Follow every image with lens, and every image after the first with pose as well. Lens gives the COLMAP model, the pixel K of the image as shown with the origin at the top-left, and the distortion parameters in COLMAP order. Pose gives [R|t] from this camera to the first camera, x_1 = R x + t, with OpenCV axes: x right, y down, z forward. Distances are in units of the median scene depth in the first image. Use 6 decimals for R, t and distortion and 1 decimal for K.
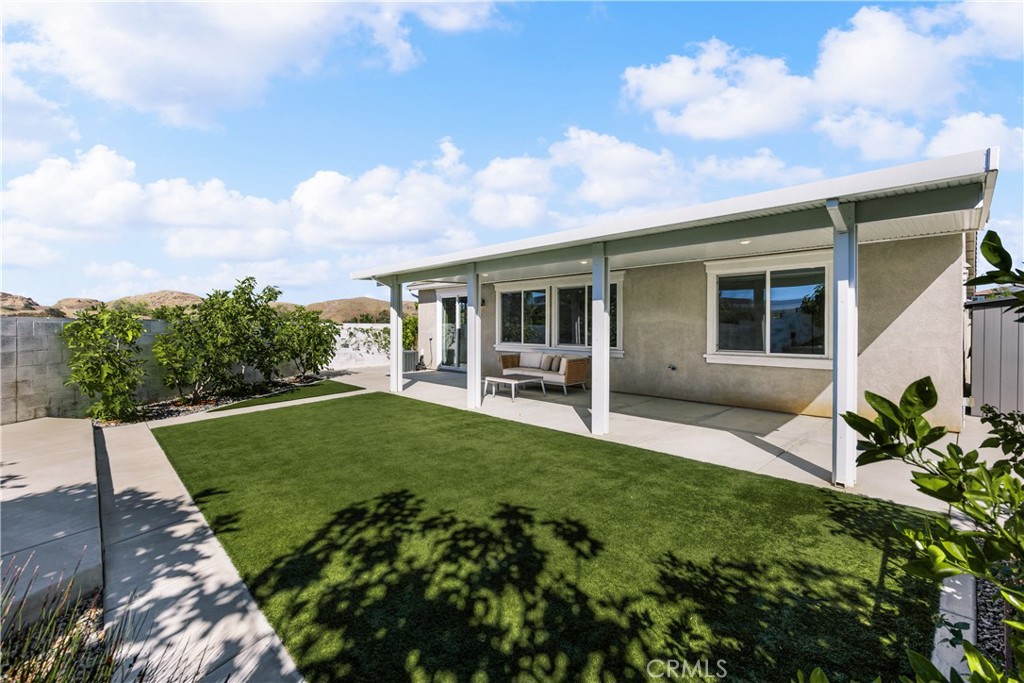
lens RADIAL K [[463.8, 0, 489.5], [0, 463.8, 326.8], [0, 0, 1]] dist [-0.024562, 0.000385]
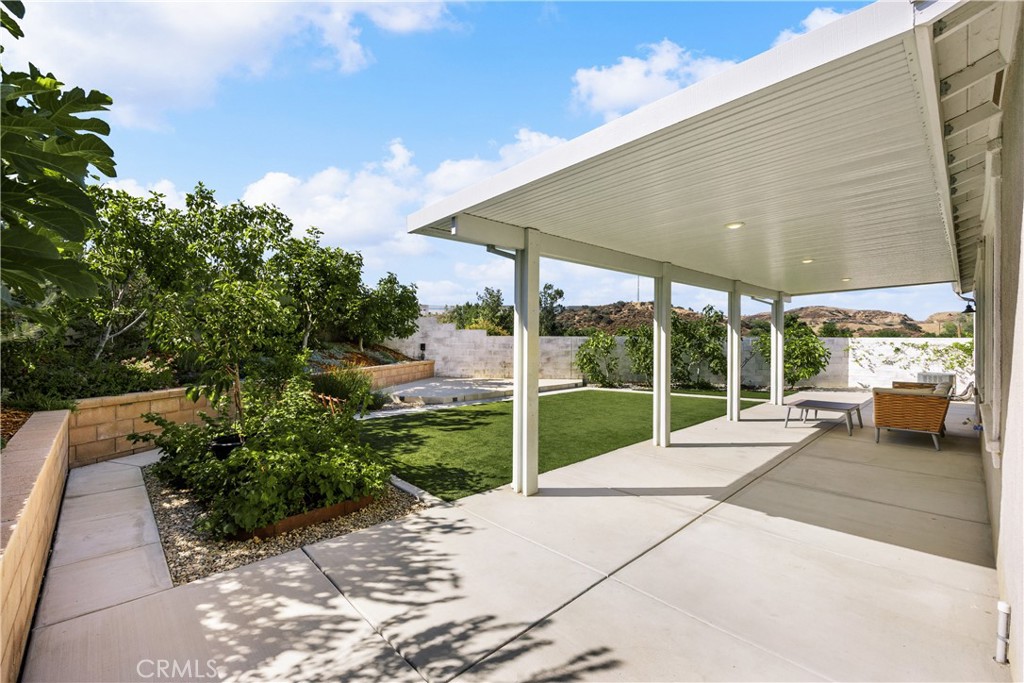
lens RADIAL K [[431.1, 0, 512.0], [0, 431.1, 341.5], [0, 0, 1]] dist [0.000994, -0.000012]
pose [[-0.013415, 0.007391, -0.999883, 2.310916], [-0.003721, 0.999965, 0.007442, -0.016739], [0.999903, 0.003820, -0.013388, 1.268268]]
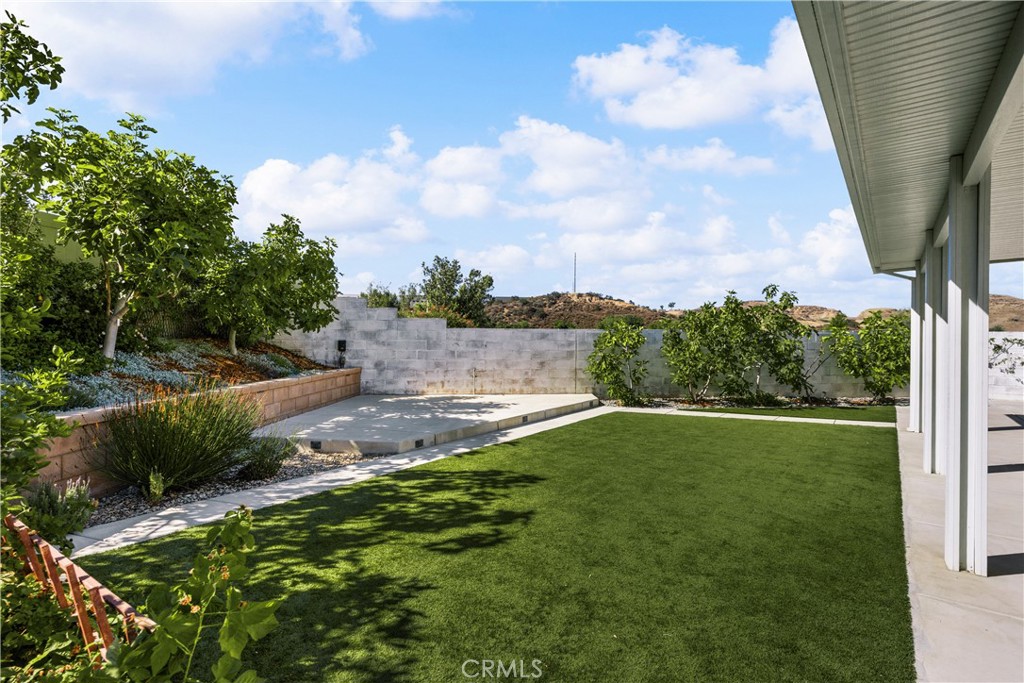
lens RADIAL K [[496.5, 0, 521.7], [0, 496.5, 336.3], [0, 0, 1]] dist [-0.018606, 0.000769]
pose [[0.172612, 0.004248, -0.984981, 1.223935], [-0.005030, 0.999981, 0.003431, -0.001693], [0.984977, 0.004362, 0.172630, 0.891408]]
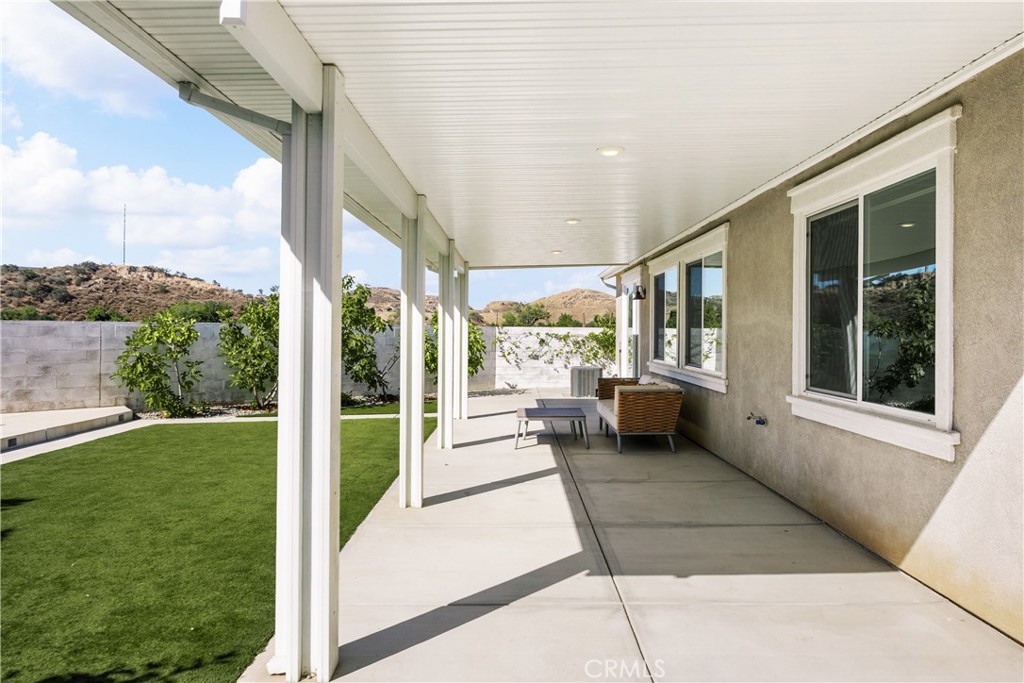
lens RADIAL K [[665.1, 0, 507.6], [0, 665.1, 331.7], [0, 0, 1]] dist [0.002414, -0.003321]
pose [[0.718385, 0.004784, -0.695630, 1.803169], [-0.006229, 0.999981, 0.000445, -0.002977], [0.695618, 0.004013, 0.718400, 0.842400]]
